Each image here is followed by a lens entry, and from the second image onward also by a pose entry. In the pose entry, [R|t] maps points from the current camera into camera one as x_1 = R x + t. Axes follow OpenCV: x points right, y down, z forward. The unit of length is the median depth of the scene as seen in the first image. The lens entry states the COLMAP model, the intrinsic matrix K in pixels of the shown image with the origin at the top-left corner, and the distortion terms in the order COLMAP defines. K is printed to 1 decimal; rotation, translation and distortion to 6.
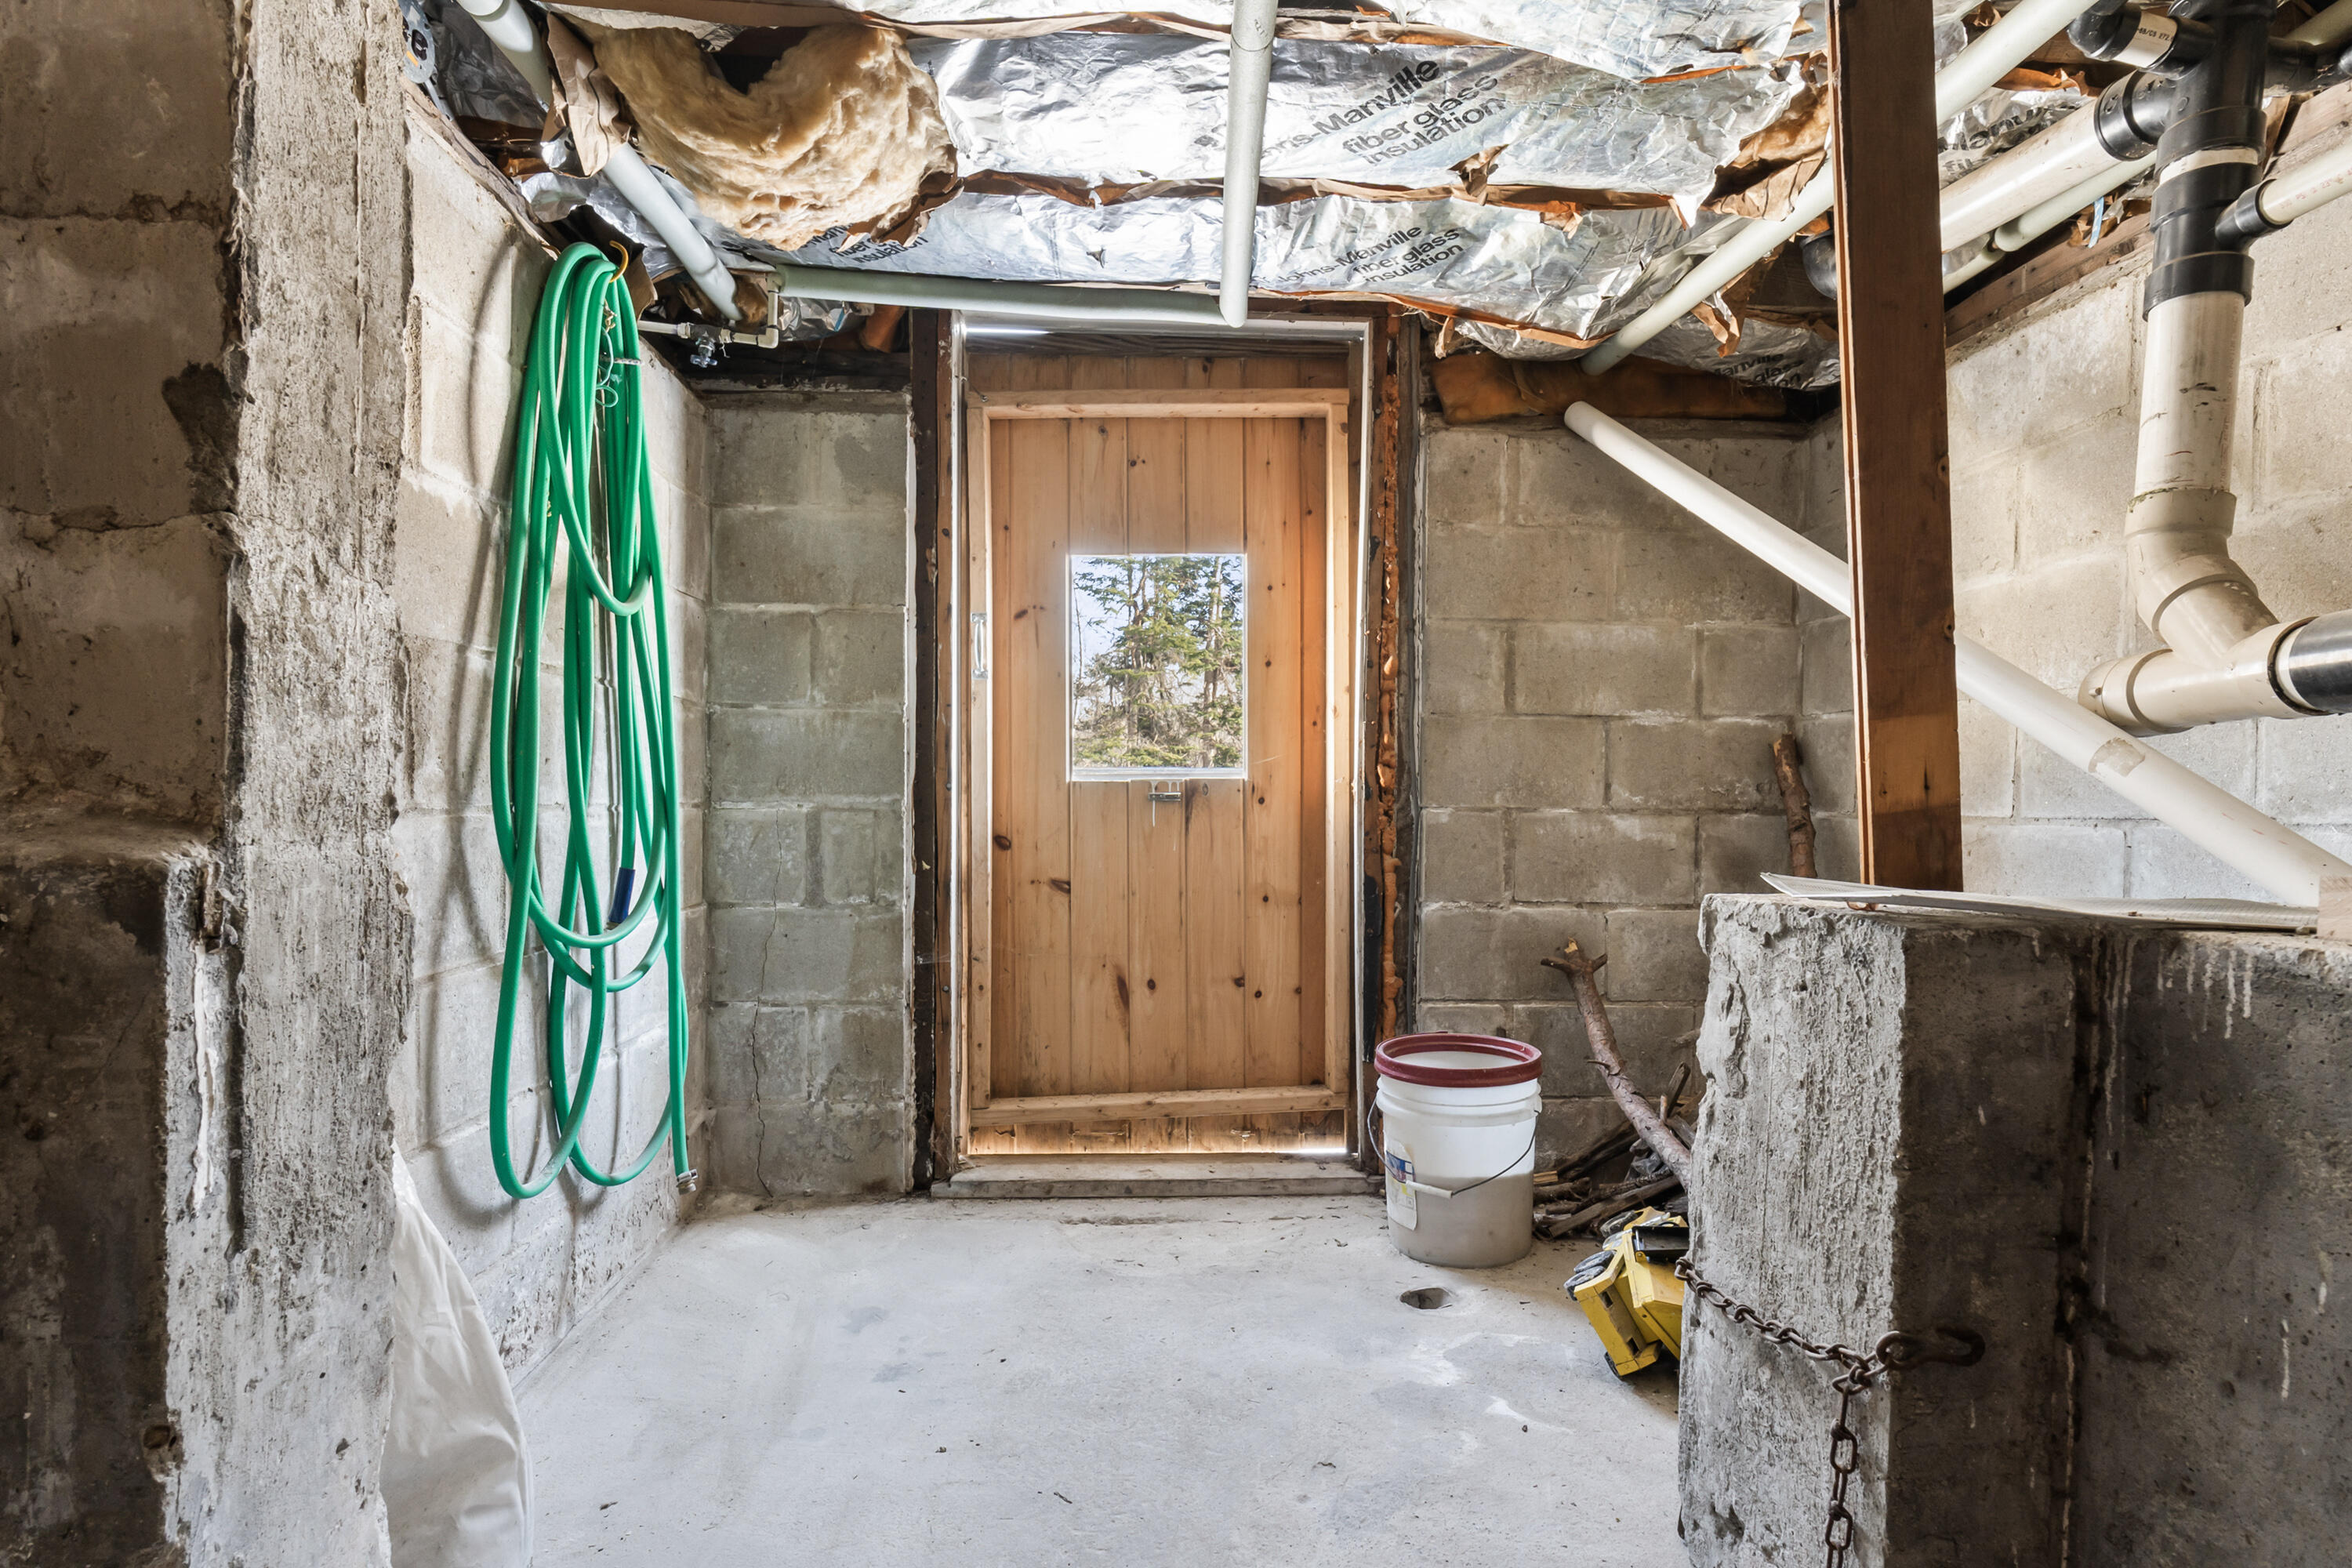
lens RADIAL K [[1211.7, 0, 1174.6], [0, 1211.7, 828.7], [0, 0, 1]] dist [0.000404, 0.000073]
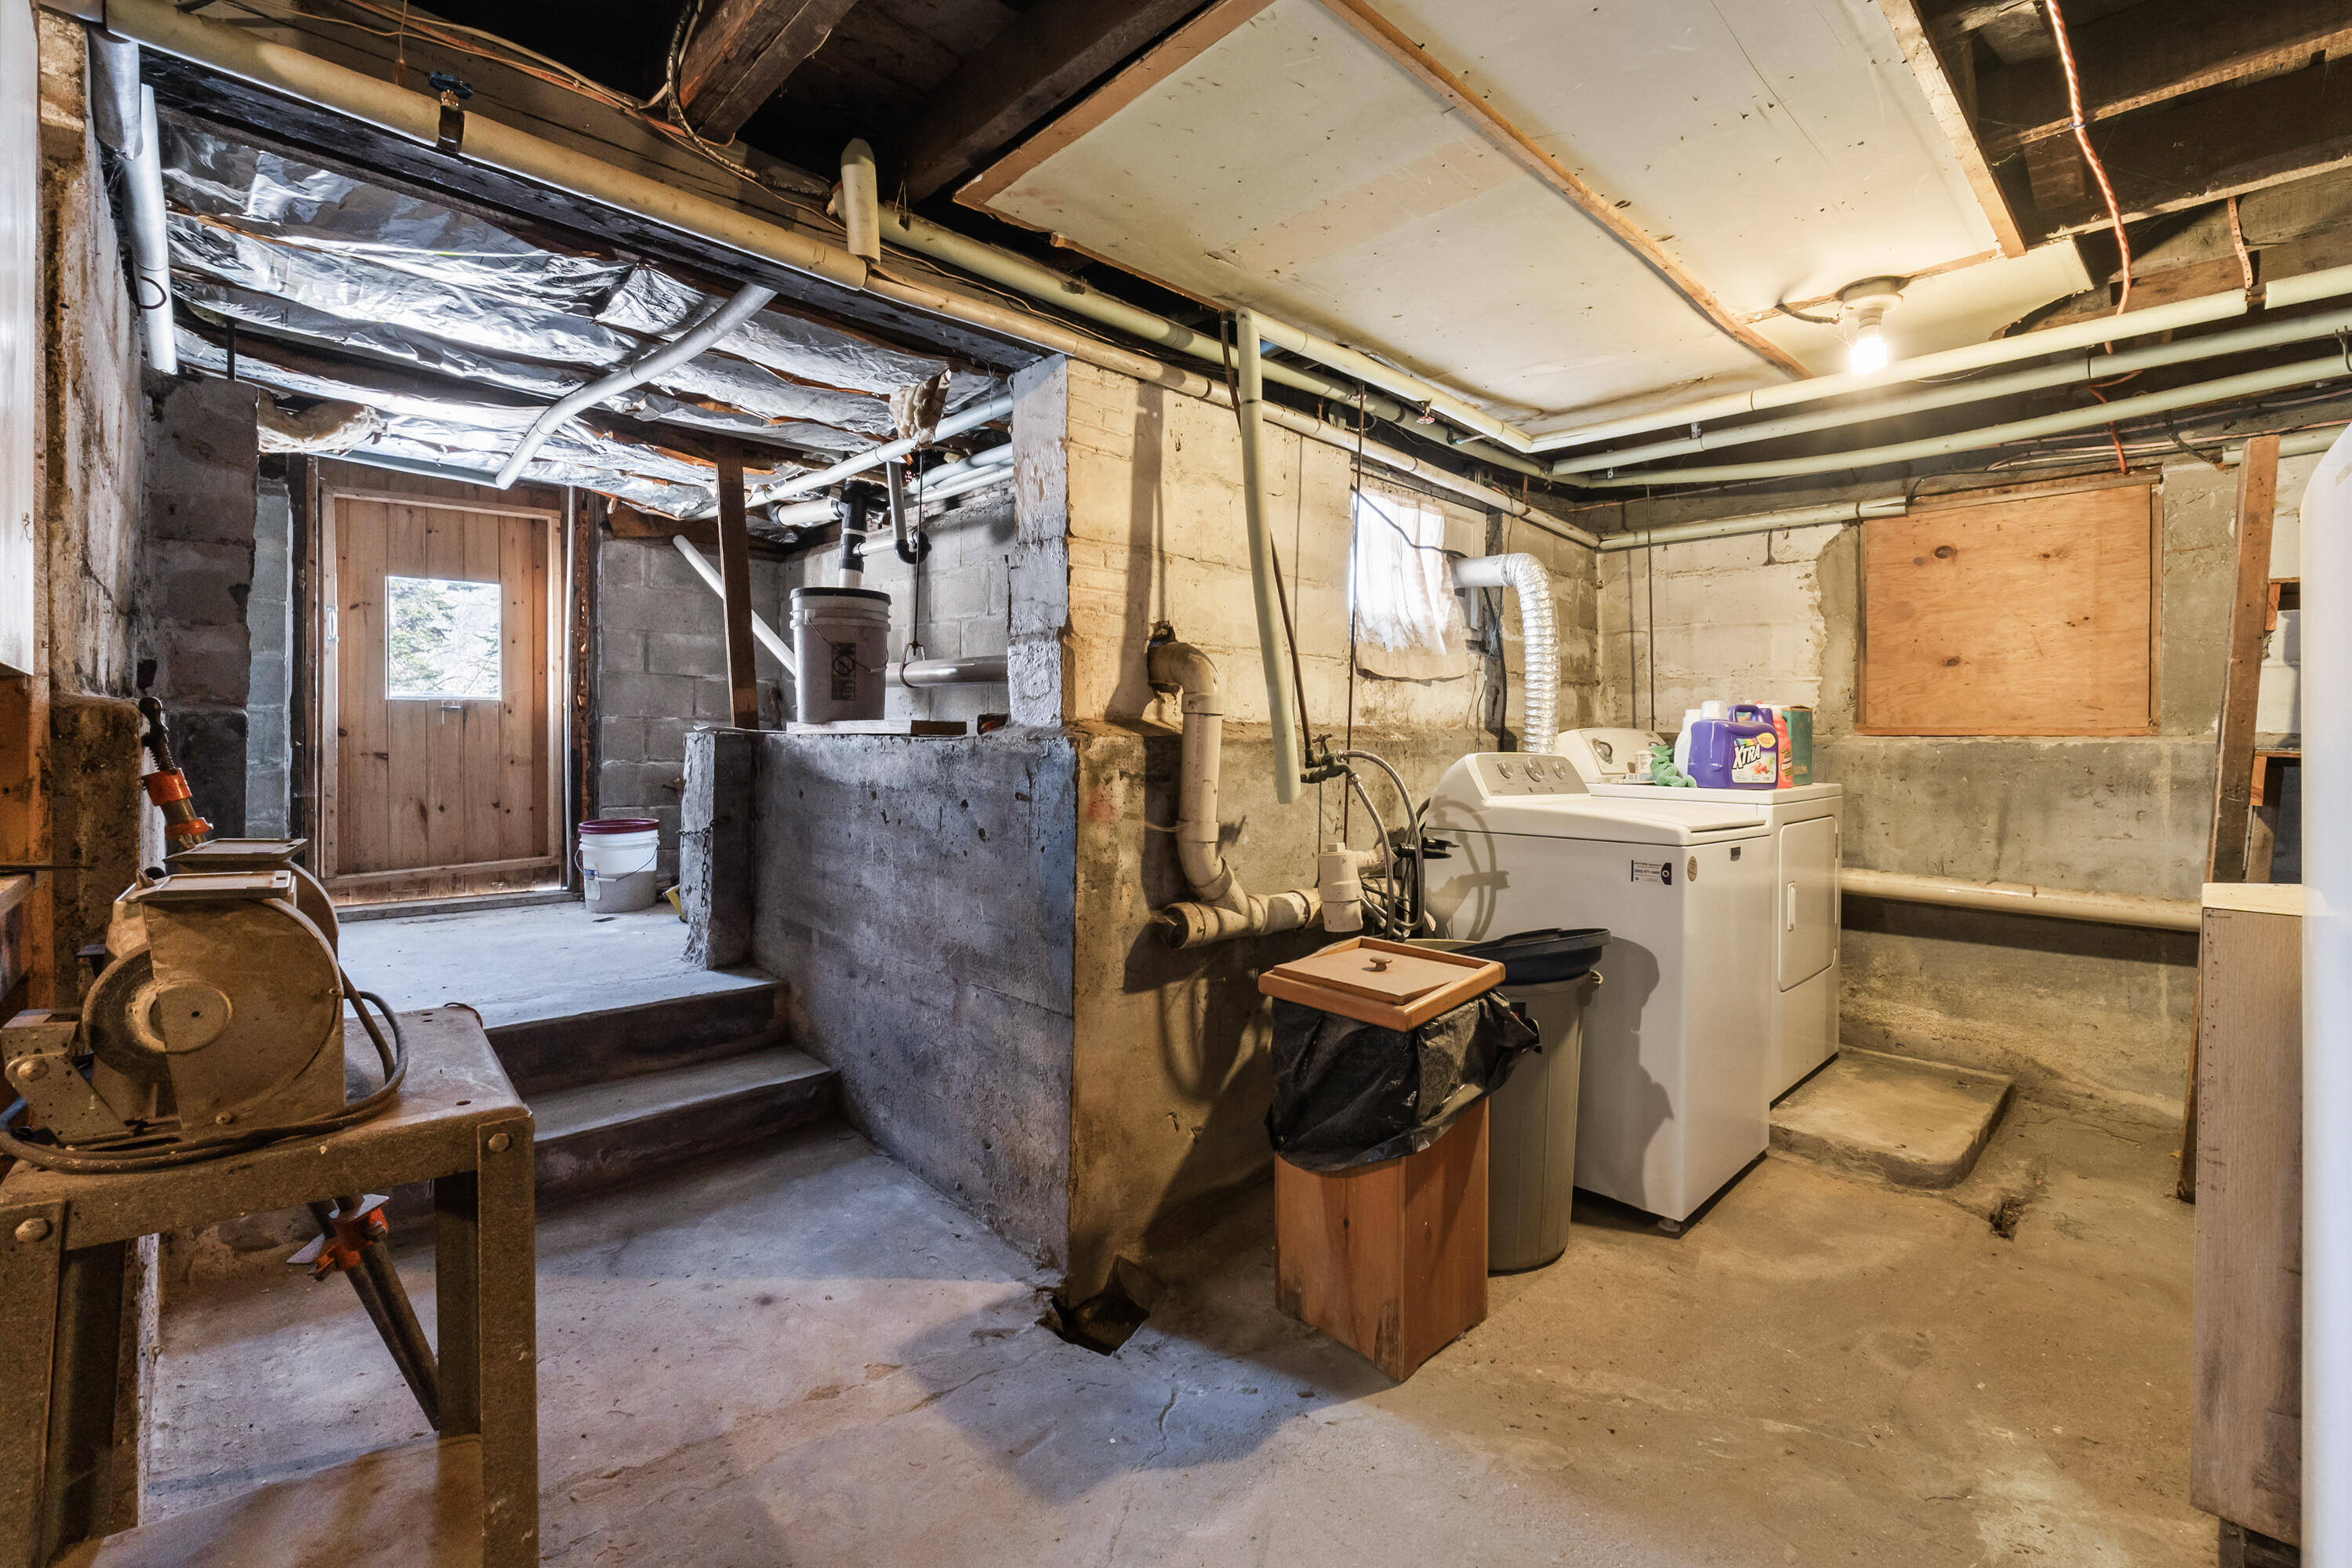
lens RADIAL K [[1015.4, 0, 1174.5], [0, 1015.4, 746.0], [0, 0, 1]] dist [-0.011343, -0.000297]
pose [[0.753604, -0.003579, 0.657319, -0.203380], [0.006610, 0.999976, -0.002134, 0.045497], [-0.657296, 0.005953, 0.753609, -0.988785]]
